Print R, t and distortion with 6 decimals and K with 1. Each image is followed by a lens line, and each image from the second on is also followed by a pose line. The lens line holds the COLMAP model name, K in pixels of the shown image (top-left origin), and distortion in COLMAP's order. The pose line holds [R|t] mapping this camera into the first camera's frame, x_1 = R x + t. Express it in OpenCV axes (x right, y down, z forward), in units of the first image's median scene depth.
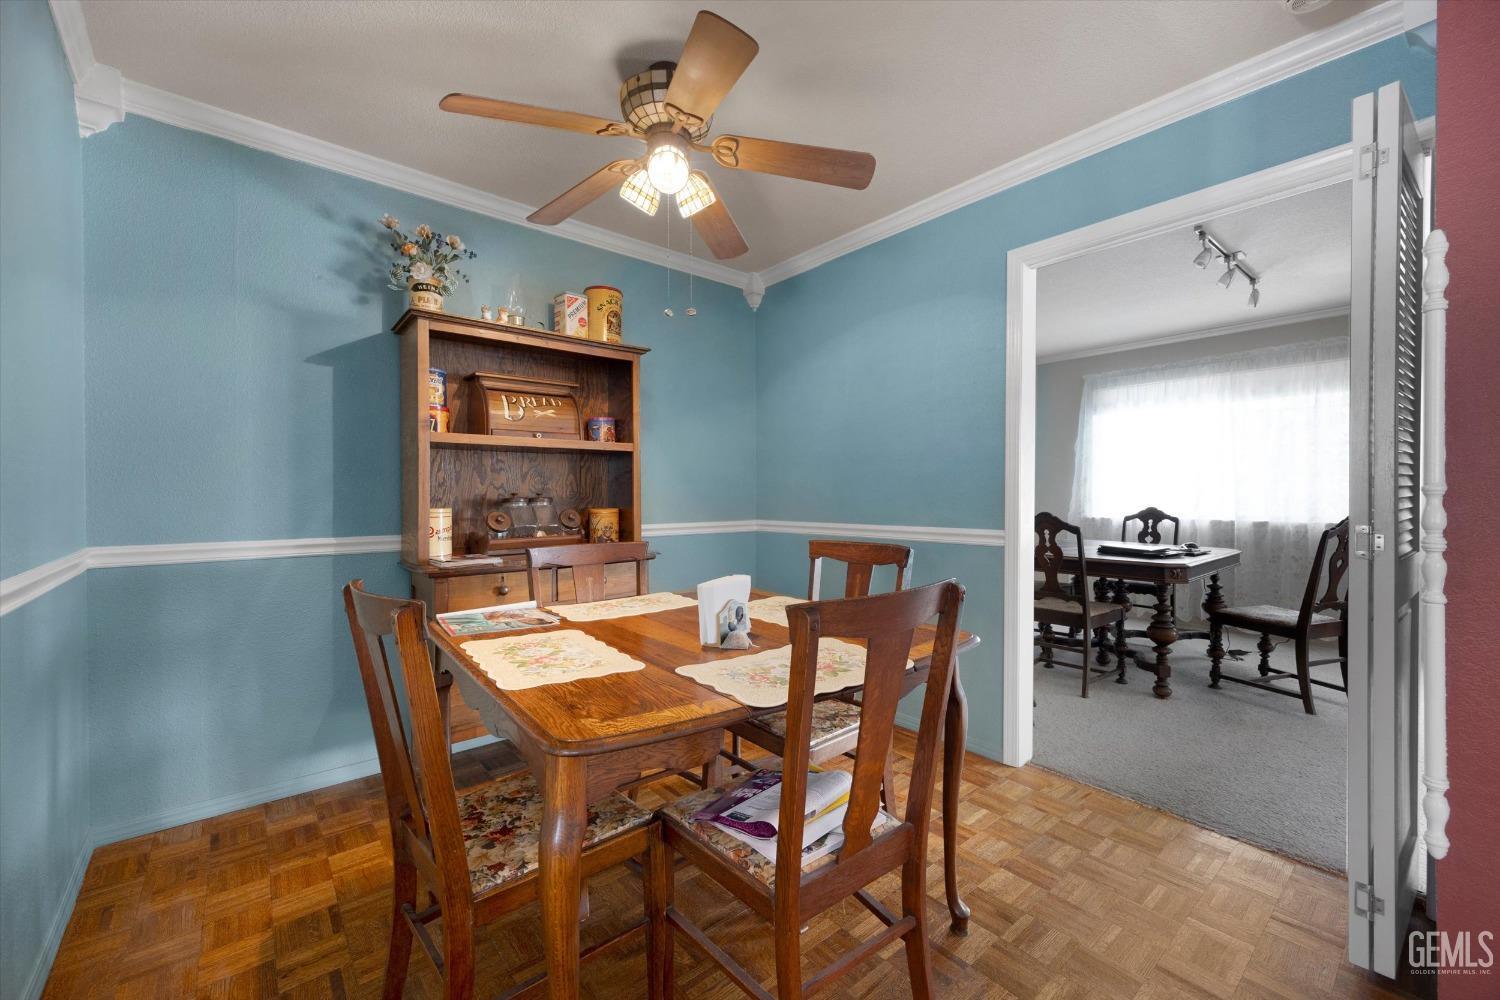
lens RADIAL K [[595.6, 0, 750.0], [0, 595.6, 500.0], [0, 0, 1]] dist [0.002278, 0.000412]
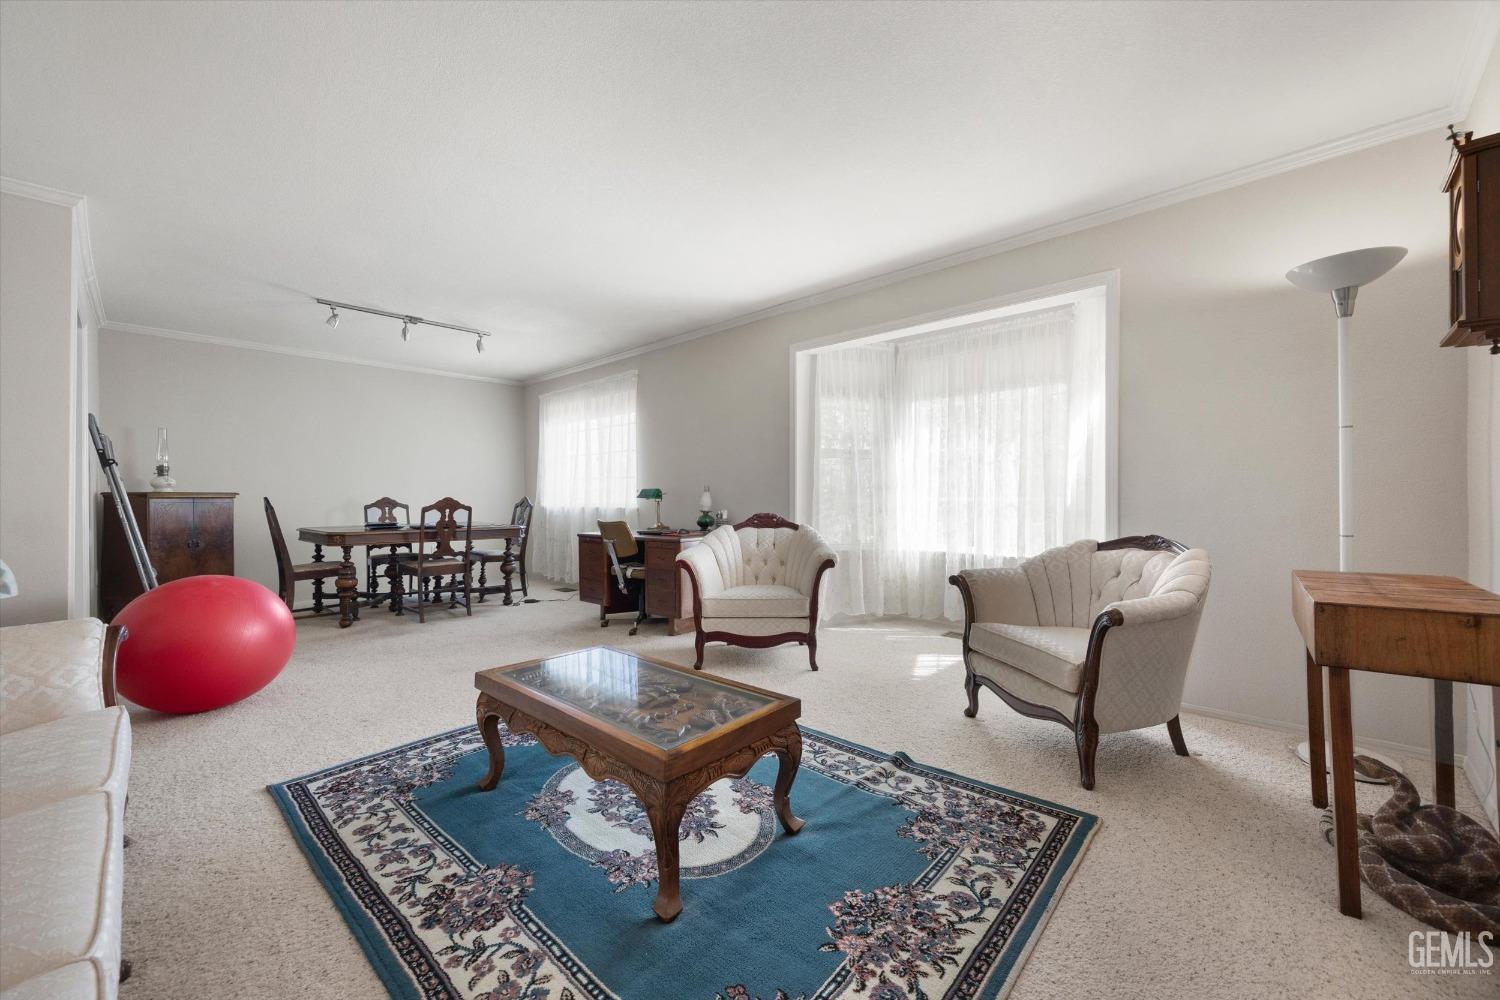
lens RADIAL K [[571.9, 0, 778.7], [0, 571.9, 498.3], [0, 0, 1]] dist [-0.002847, 0.000204]
pose [[0.986359, -0.002129, 0.164592, 1.949943], [0.003312, 0.999971, -0.006912, 0.048628], [-0.164572, 0.007363, 0.986338, -0.661867]]
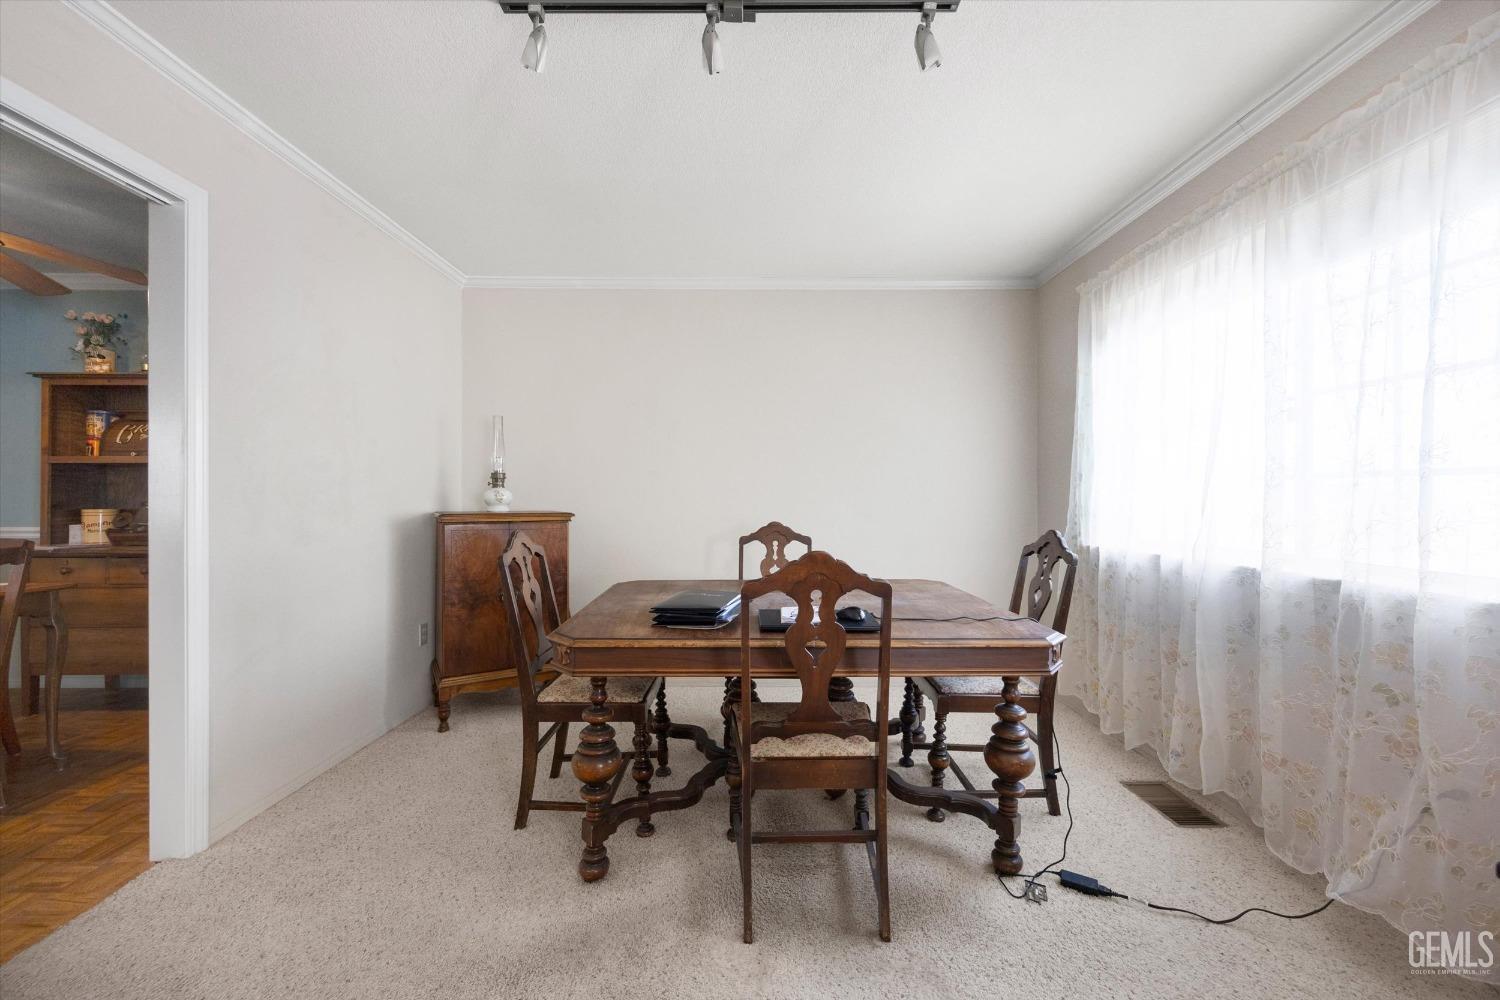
lens RADIAL K [[576.8, 0, 748.5], [0, 576.8, 498.2], [0, 0, 1]] dist [-0.001242, -0.000026]
pose [[0.774295, 0.002517, -0.632820, 1.492897], [-0.010020, 0.999915, -0.008283, -0.016094], [0.632746, 0.012755, 0.774254, 0.898189]]
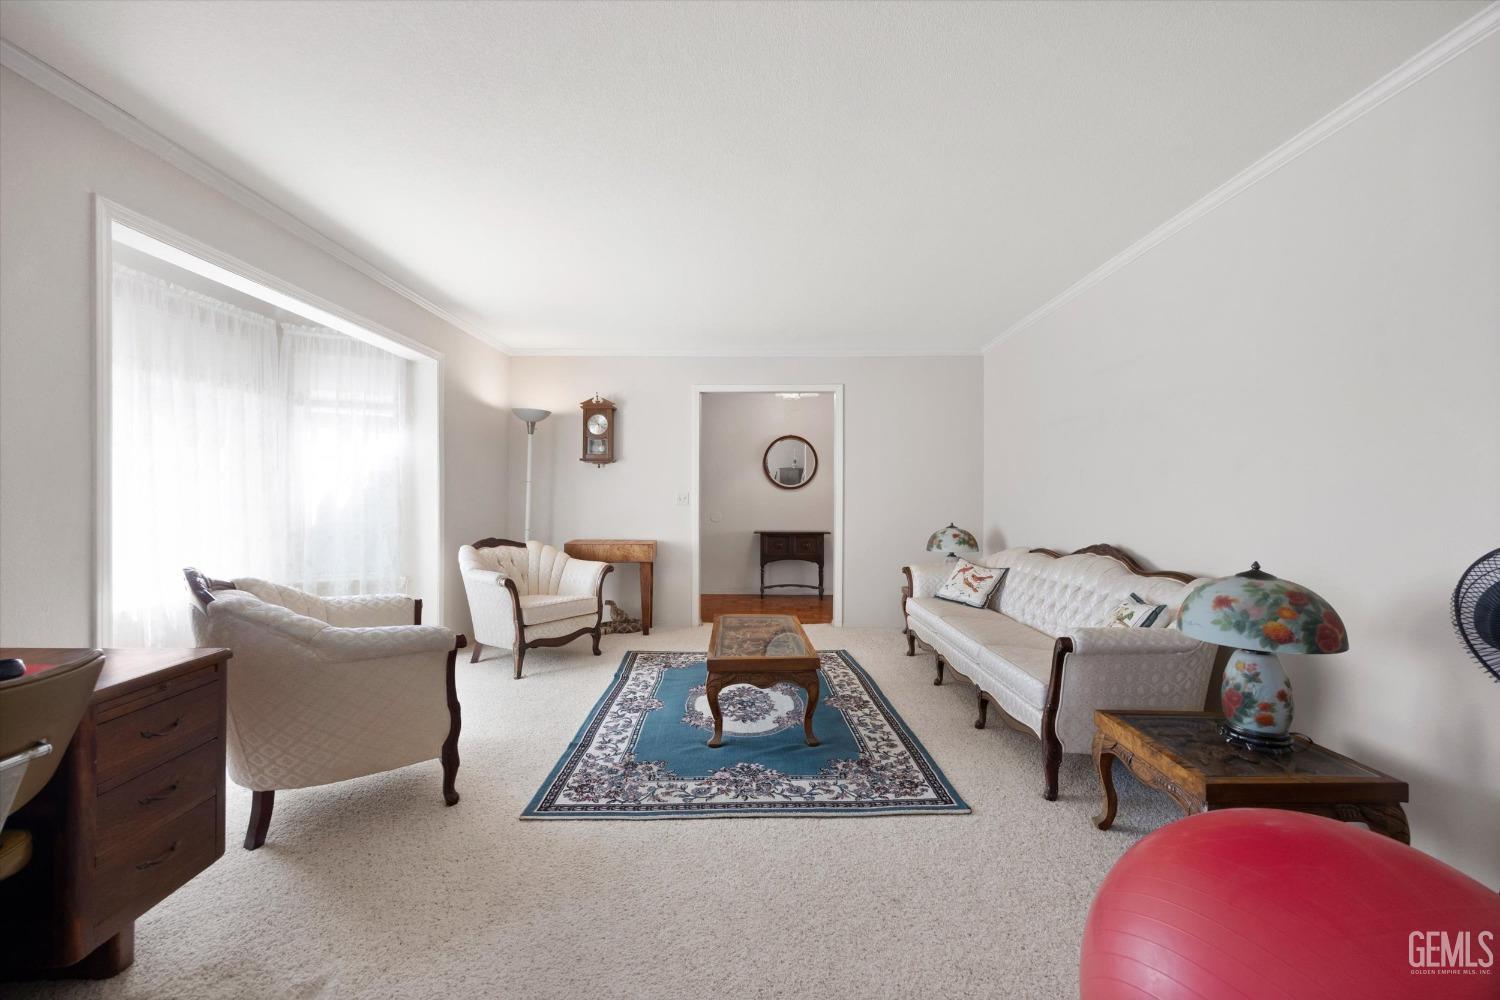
lens RADIAL K [[576.8, 0, 748.5], [0, 576.8, 498.2], [0, 0, 1]] dist [-0.001242, -0.000026]
pose [[-0.768184, -0.001776, 0.640227, 1.072072], [0.006301, 0.999927, 0.010334, -0.020617], [-0.640198, 0.011972, -0.768117, 1.120659]]
